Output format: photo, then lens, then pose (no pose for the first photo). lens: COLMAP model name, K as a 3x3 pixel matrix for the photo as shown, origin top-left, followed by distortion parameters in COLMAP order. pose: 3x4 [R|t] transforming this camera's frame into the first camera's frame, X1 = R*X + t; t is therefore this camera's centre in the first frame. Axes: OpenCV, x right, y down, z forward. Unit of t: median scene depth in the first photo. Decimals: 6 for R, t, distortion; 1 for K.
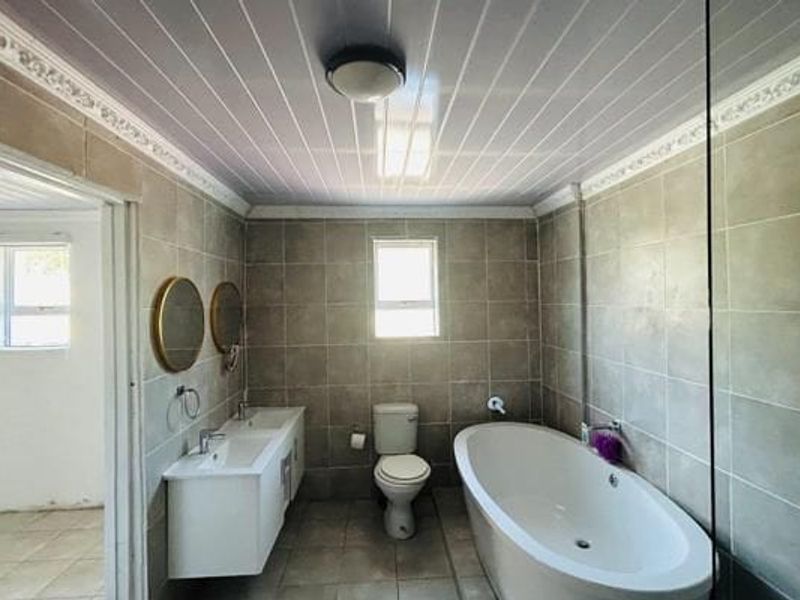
lens RADIAL K [[387.4, 0, 399.4], [0, 387.4, 299.7], [0, 0, 1]] dist [0.005682, 0.000074]
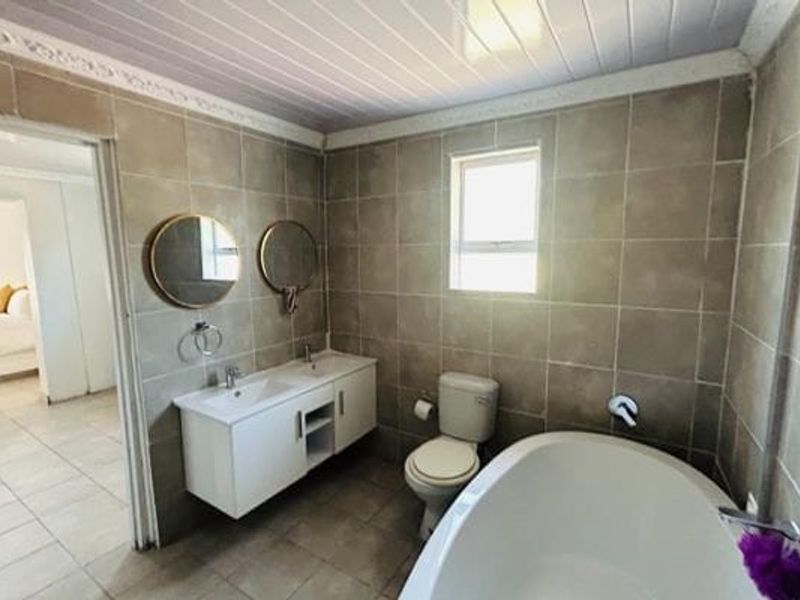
lens RADIAL K [[387.4, 0, 400.7], [0, 387.4, 300.1], [0, 0, 1]] dist [0.005682, 0.000074]
pose [[0.816137, 0.083111, -0.571851, 0.306213], [-0.002118, 0.990026, 0.140866, 0.011406], [0.577855, -0.113755, 0.808173, 0.316178]]
